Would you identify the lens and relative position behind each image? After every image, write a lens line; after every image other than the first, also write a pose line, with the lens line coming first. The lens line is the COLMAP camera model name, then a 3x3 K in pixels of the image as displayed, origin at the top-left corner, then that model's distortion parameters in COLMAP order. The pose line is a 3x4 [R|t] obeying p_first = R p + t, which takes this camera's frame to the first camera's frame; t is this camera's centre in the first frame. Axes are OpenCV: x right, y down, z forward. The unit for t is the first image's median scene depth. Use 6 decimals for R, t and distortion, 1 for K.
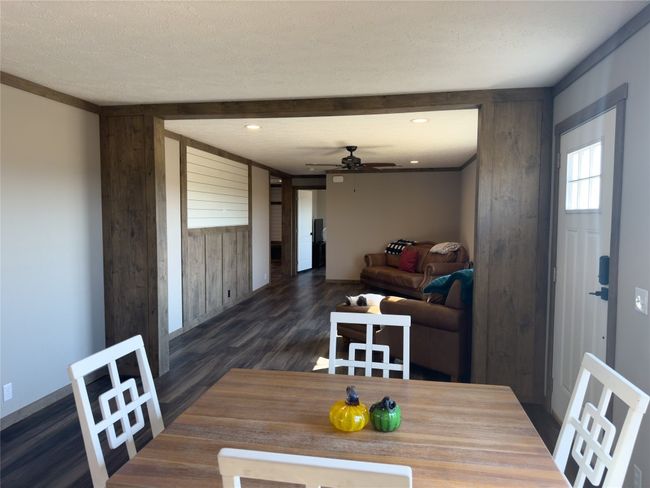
lens RADIAL K [[440.0, 0, 325.0], [0, 440.0, 244.0], [0, 0, 1]] dist [0.004525, -0.000064]
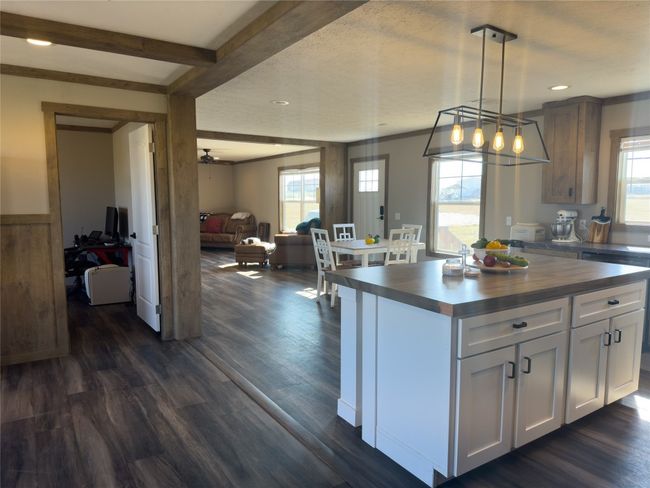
lens RADIAL K [[453.9, 0, 325.0], [0, 453.9, 244.0], [0, 0, 1]] dist [0.004157, 0.000292]
pose [[0.717922, -0.070832, 0.692511, -1.274181], [0.044465, 0.997444, 0.055925, 0.064388], [-0.694702, -0.009357, 0.719237, -0.706061]]
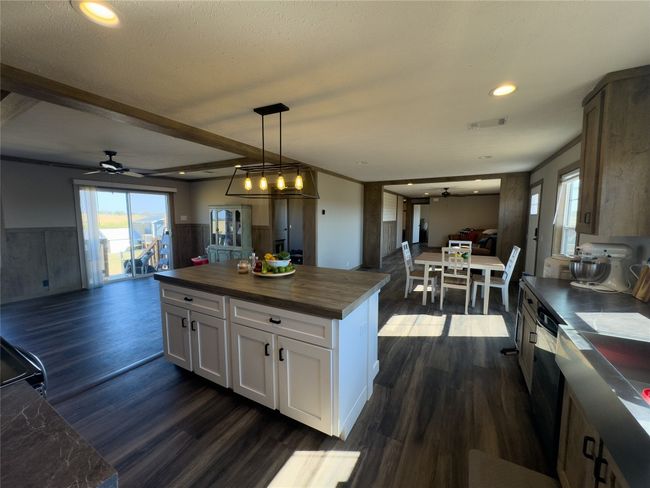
lens RADIAL K [[260.1, 0, 325.6], [0, 260.1, 242.7], [0, 0, 1]] dist [-0.003989, -0.000270]
pose [[0.947606, 0.030123, -0.318018, -0.169109], [-0.019423, 0.999135, 0.036763, 0.062816], [0.318851, -0.028660, 0.947372, -0.911242]]
